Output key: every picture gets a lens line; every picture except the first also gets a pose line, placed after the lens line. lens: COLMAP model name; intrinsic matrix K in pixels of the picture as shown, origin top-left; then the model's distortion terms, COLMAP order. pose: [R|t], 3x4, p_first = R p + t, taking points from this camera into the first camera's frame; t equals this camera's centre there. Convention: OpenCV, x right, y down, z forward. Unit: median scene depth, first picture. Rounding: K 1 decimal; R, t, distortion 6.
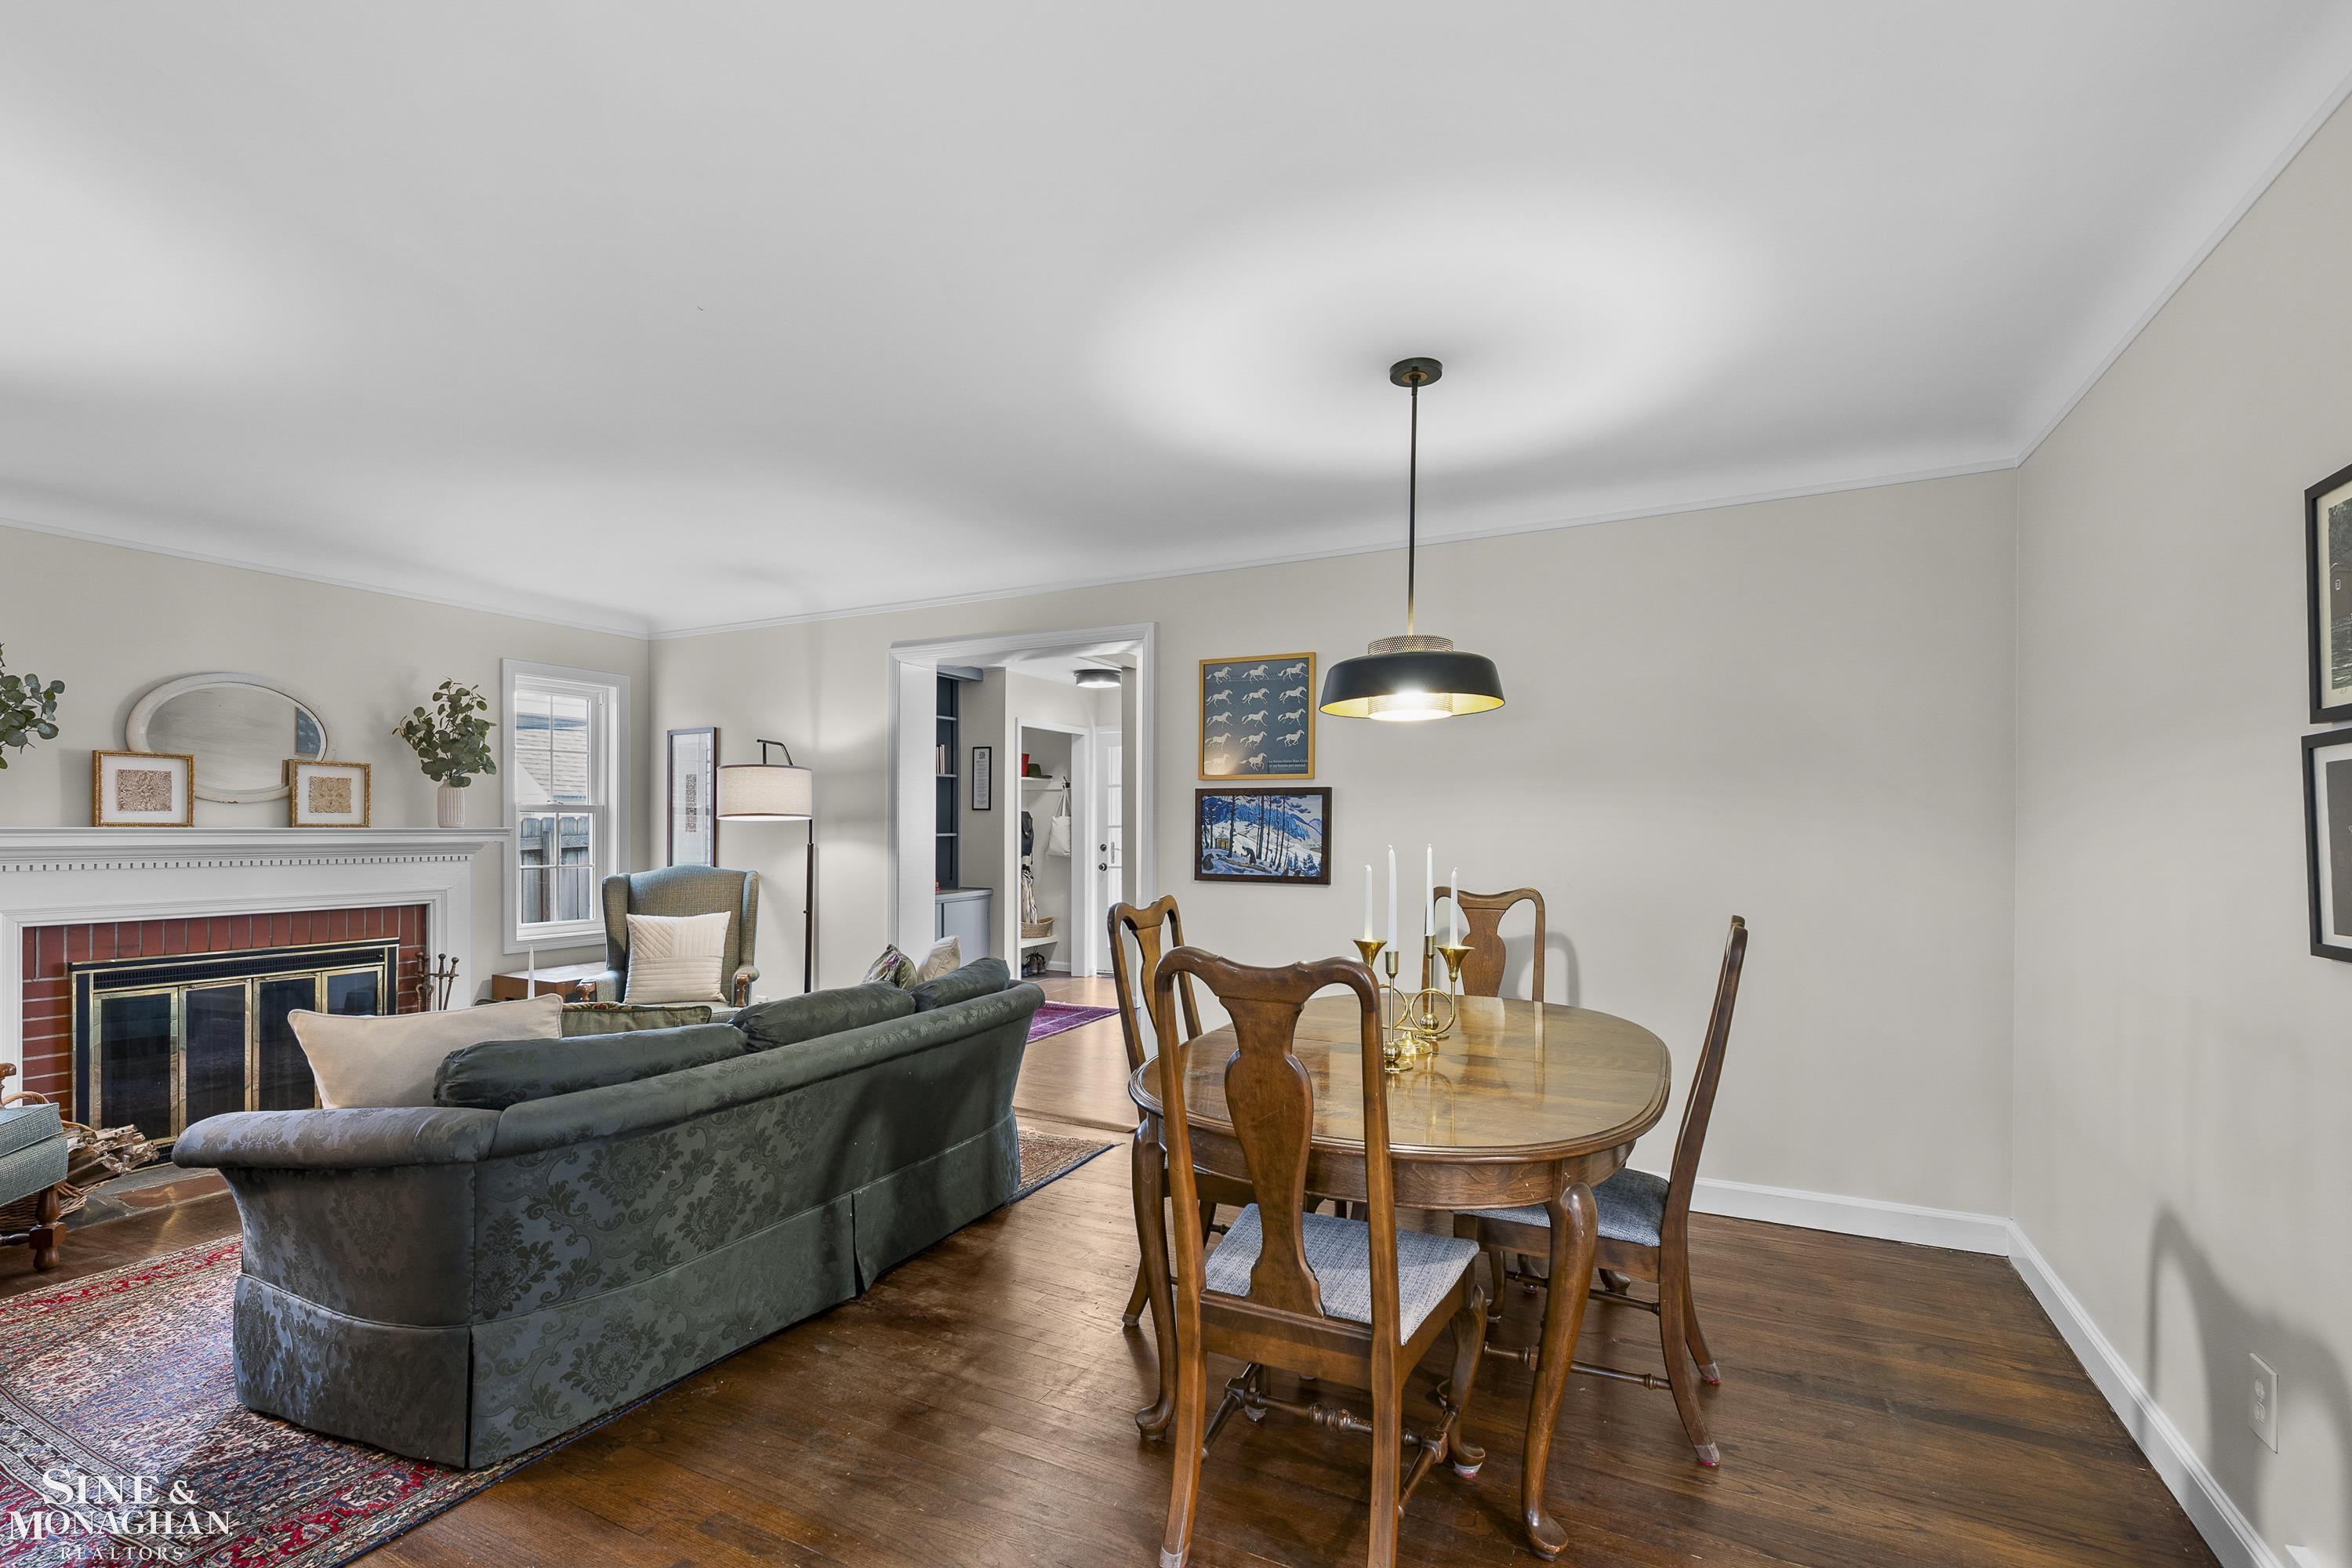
lens RADIAL K [[1042.2, 0, 1178.6], [0, 1042.2, 831.4], [0, 0, 1]] dist [-0.002328, 0.000290]
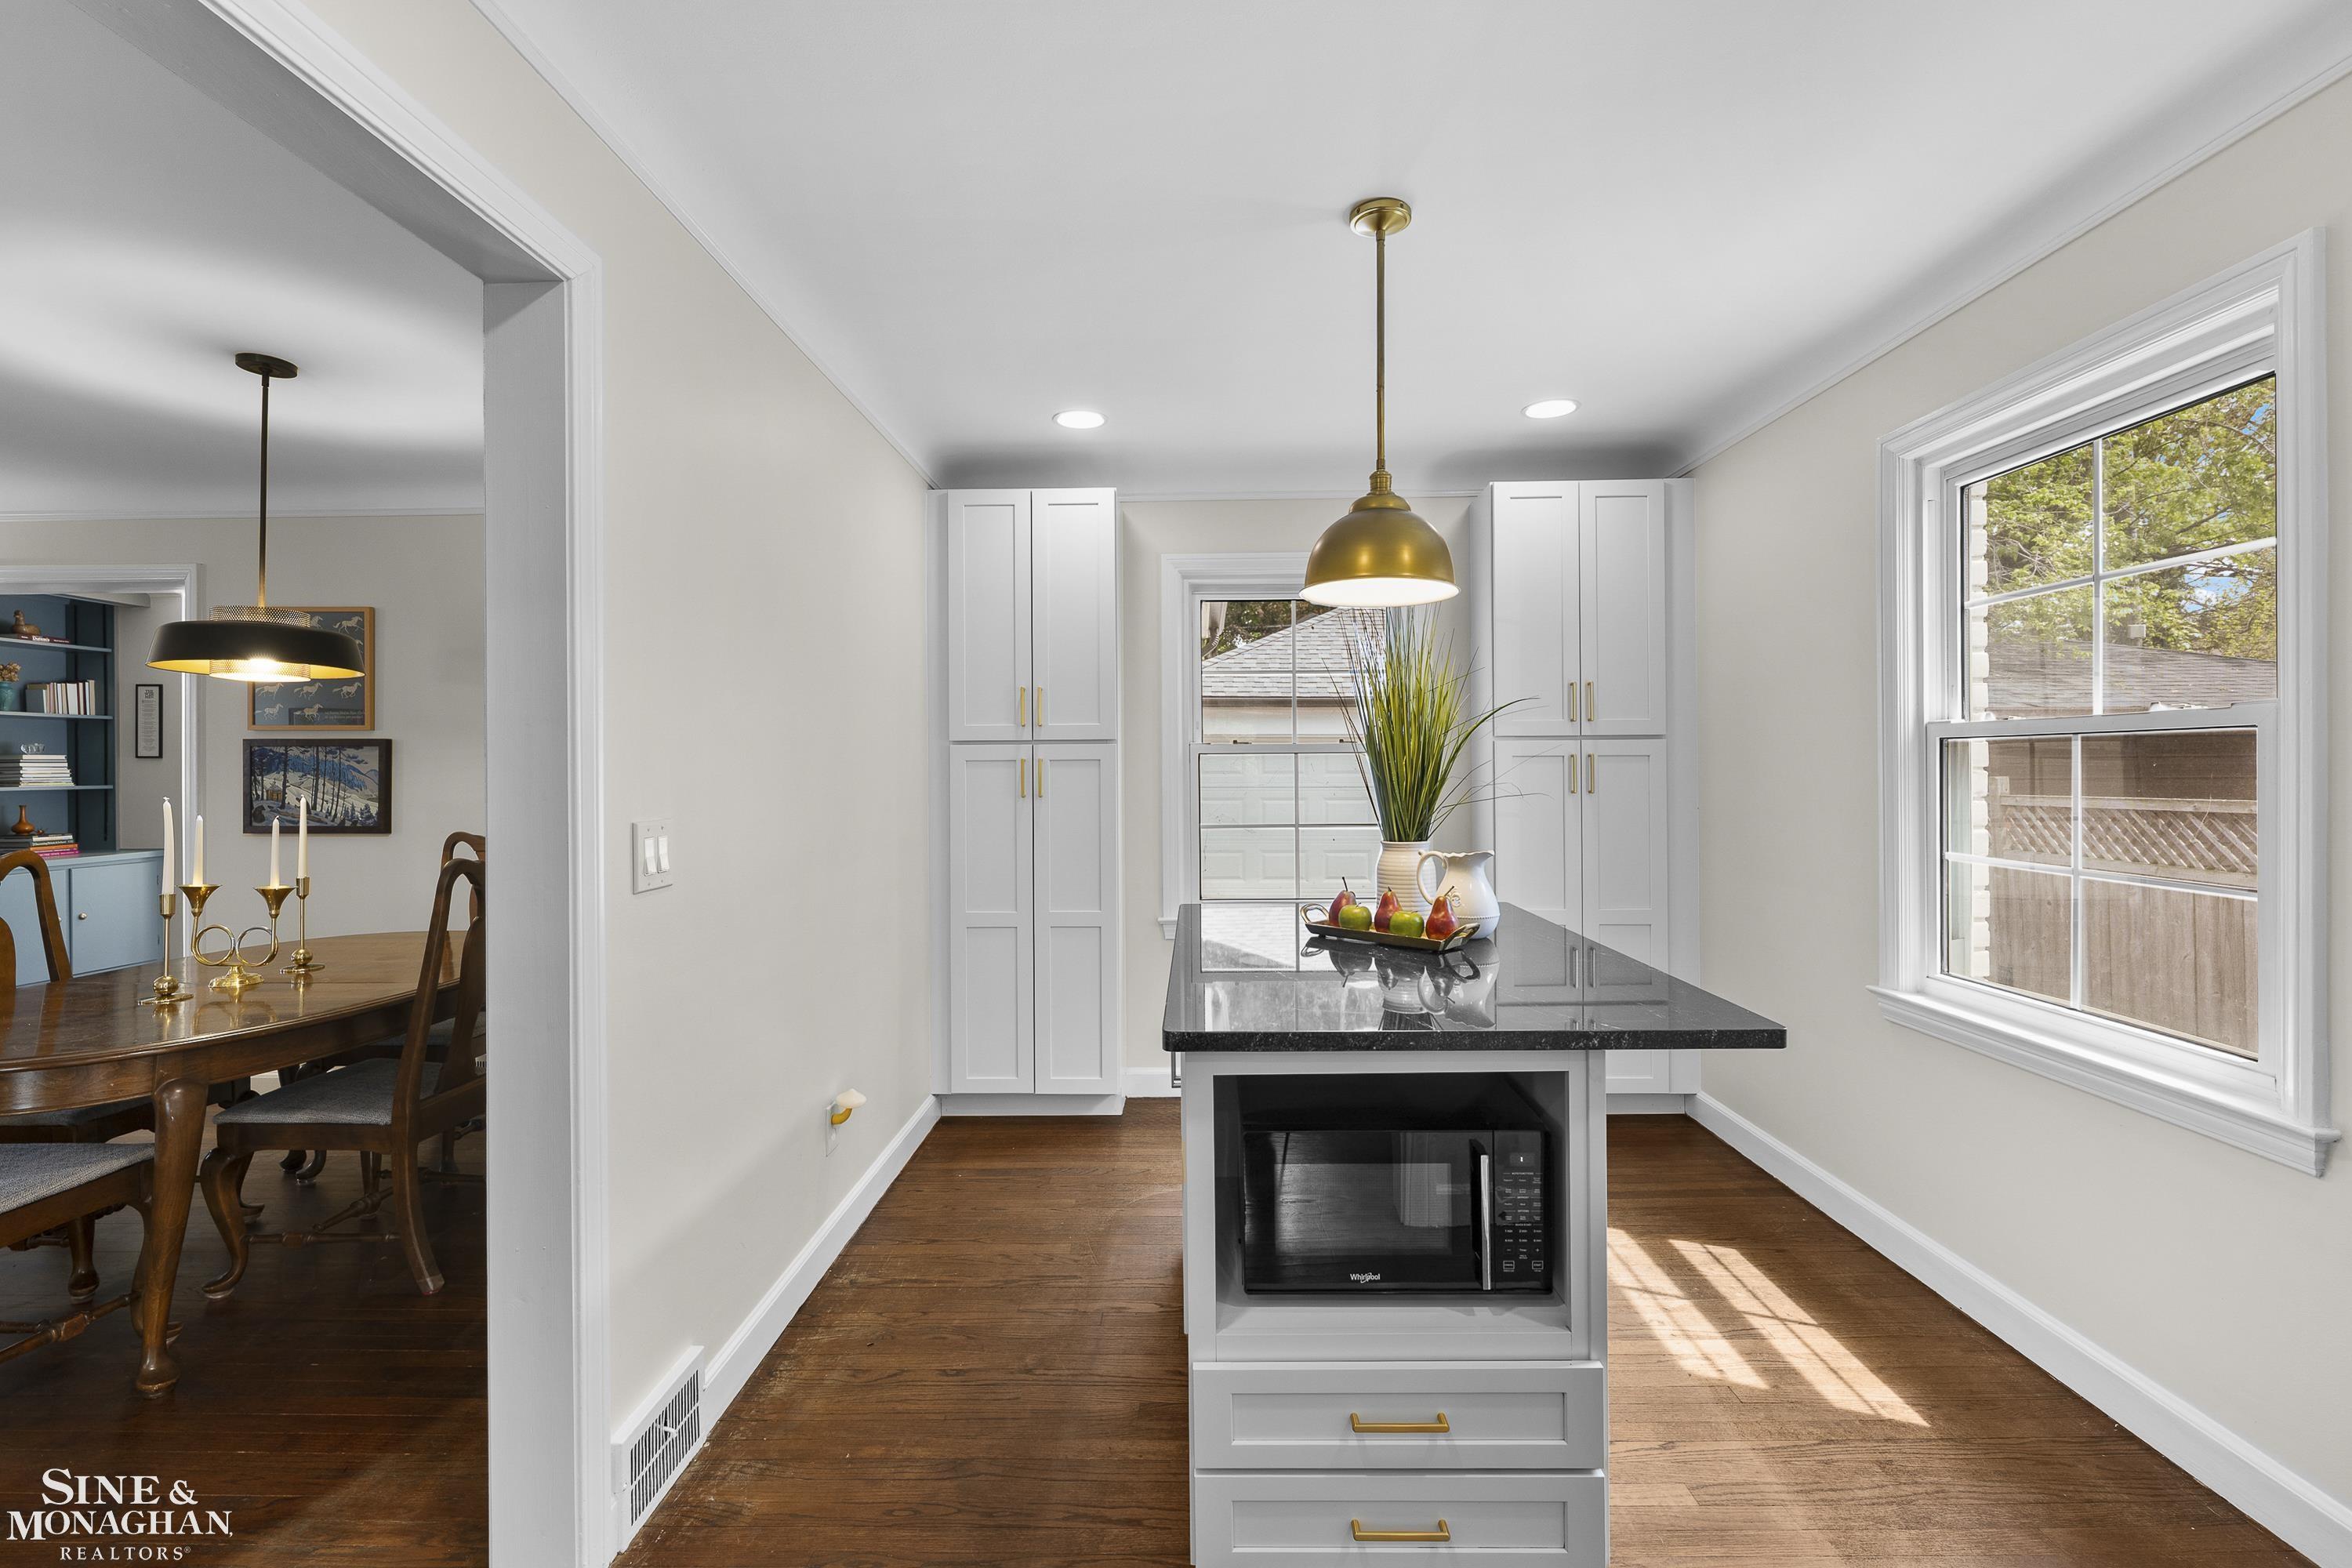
lens RADIAL K [[1032.4, 0, 1179.3], [0, 1032.4, 772.3], [0, 0, 1]] dist [-0.000032, 0.000028]
pose [[0.902555, -0.005947, 0.430535, 0.409248], [0.007315, 0.999972, -0.001521, -0.002069], [-0.430513, 0.004522, 0.902573, -0.257837]]
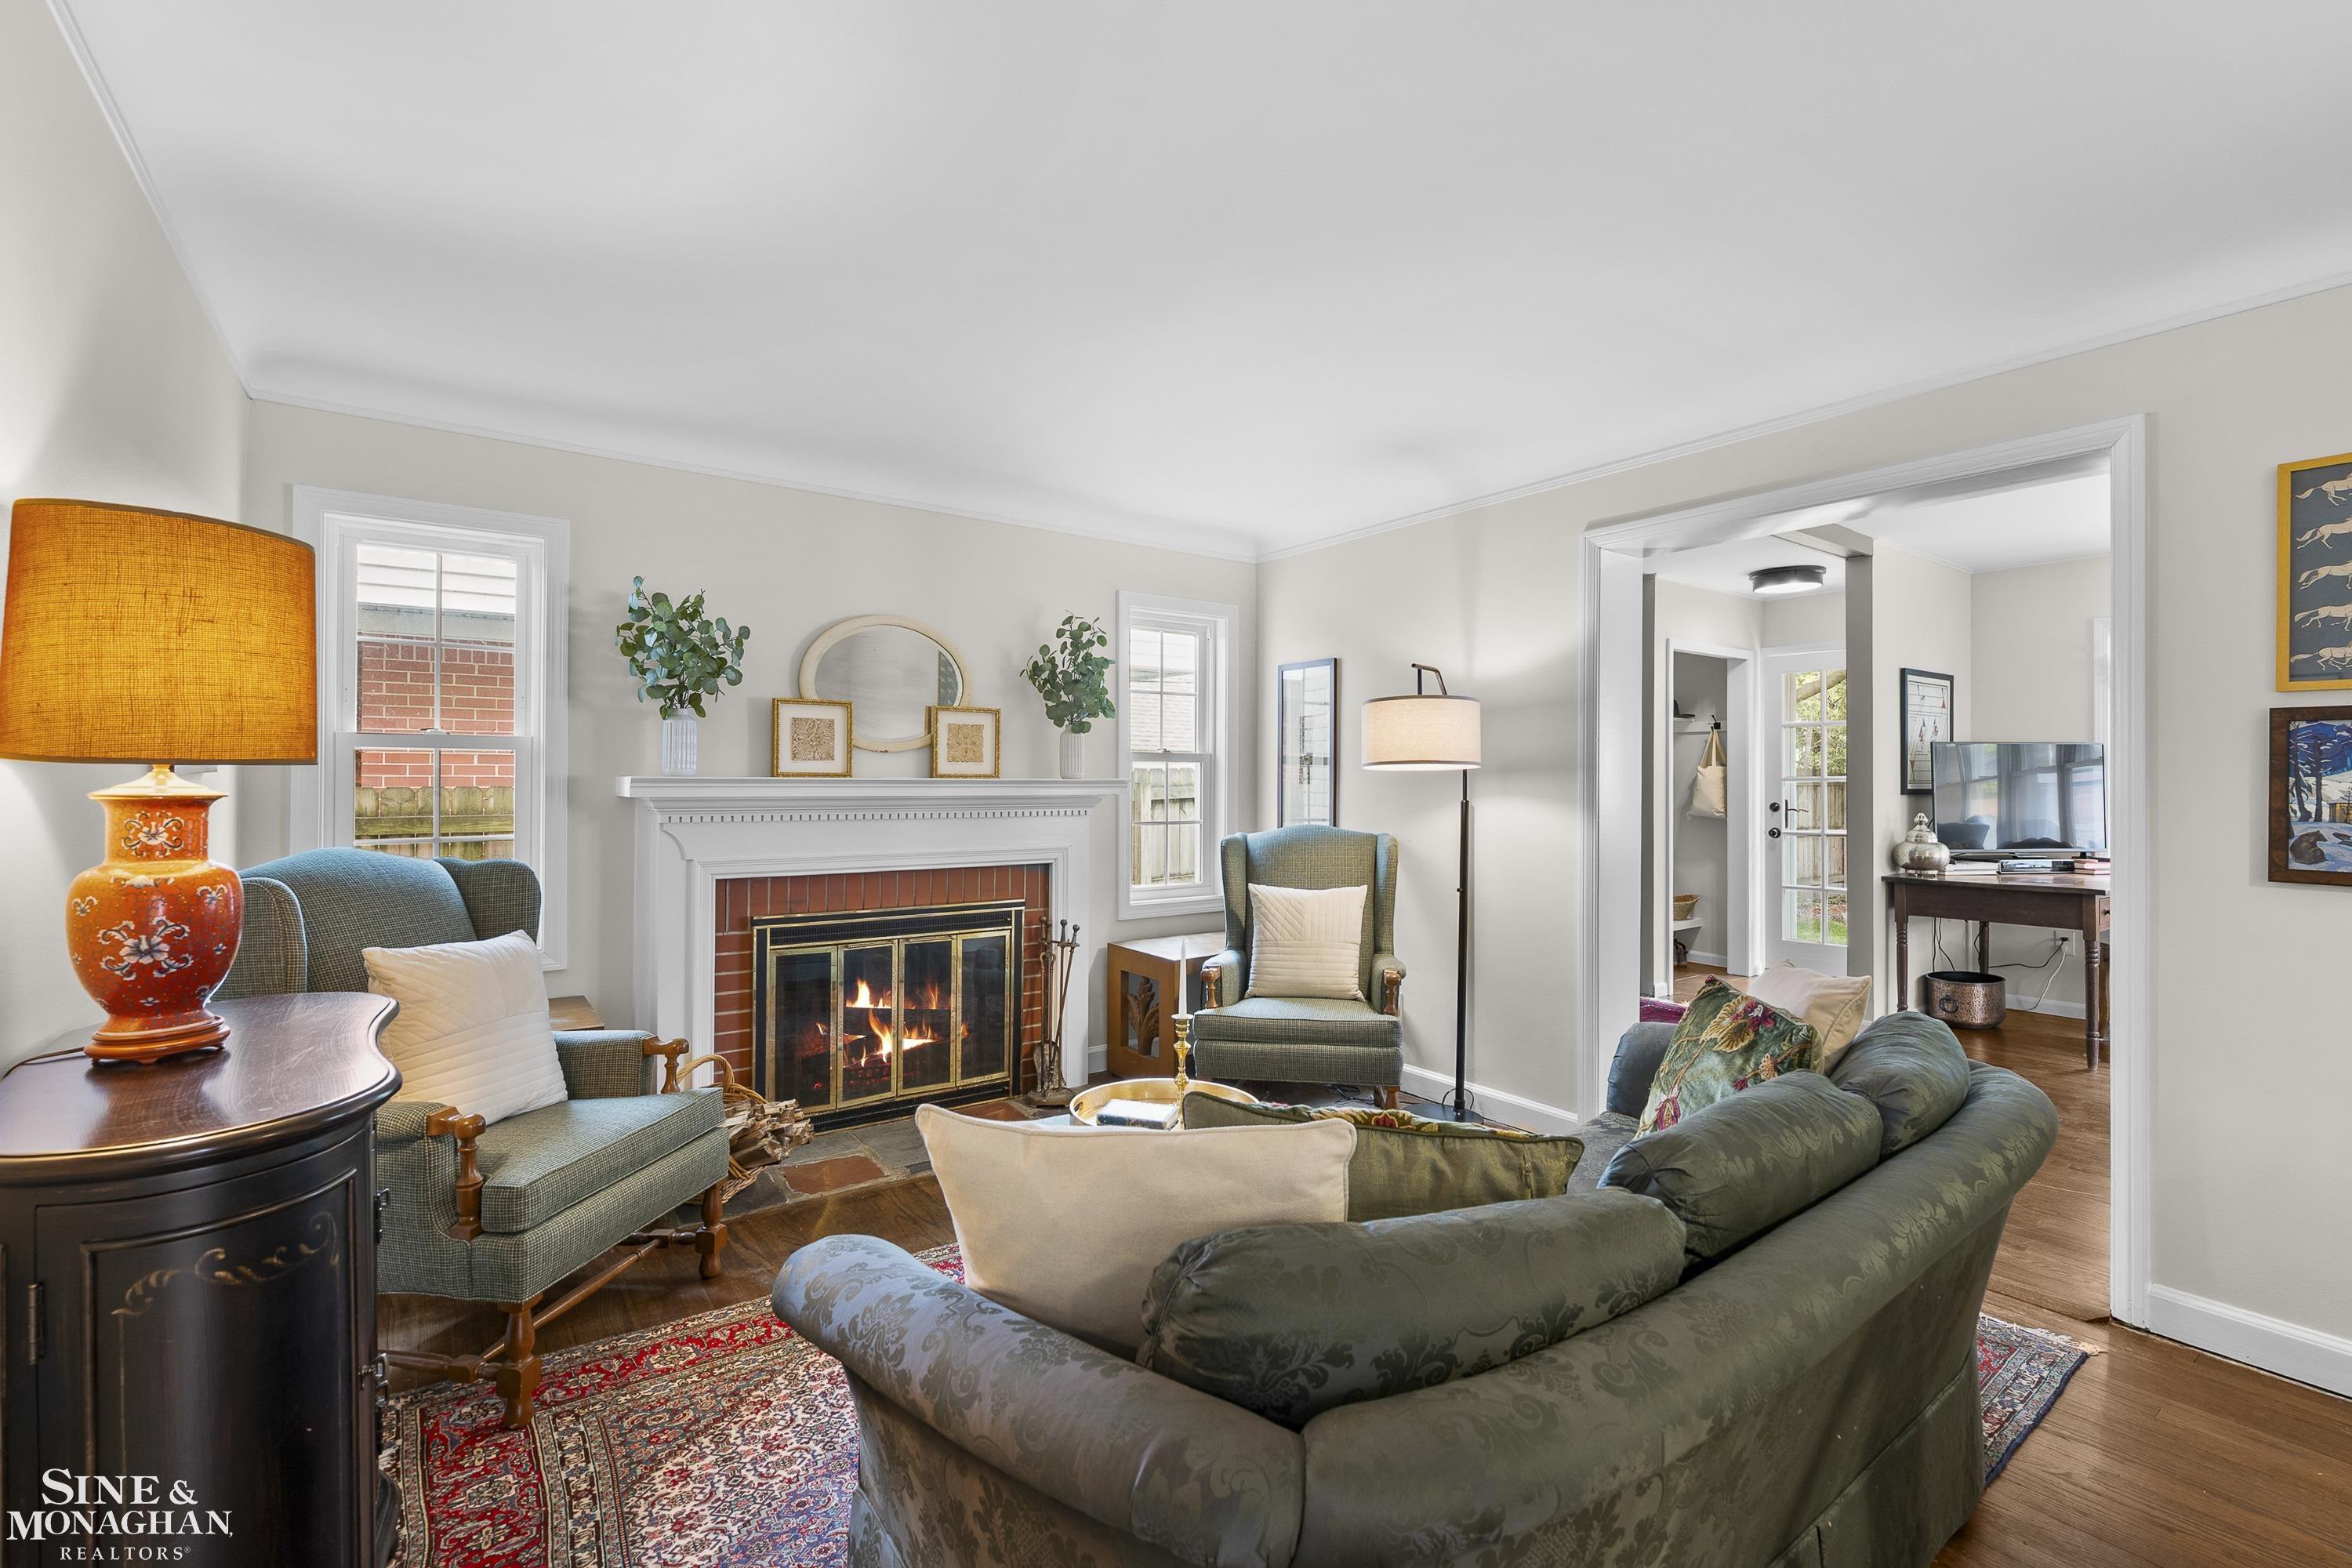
lens RADIAL K [[1032.4, 0, 1179.3], [0, 1032.4, 772.3], [0, 0, 1]] dist [-0.000032, 0.000028]
pose [[0.889487, -0.000452, -0.456960, -0.248447], [-0.004636, 0.999939, -0.010013, -0.000678], [0.456937, 0.011025, 0.889431, 0.296556]]
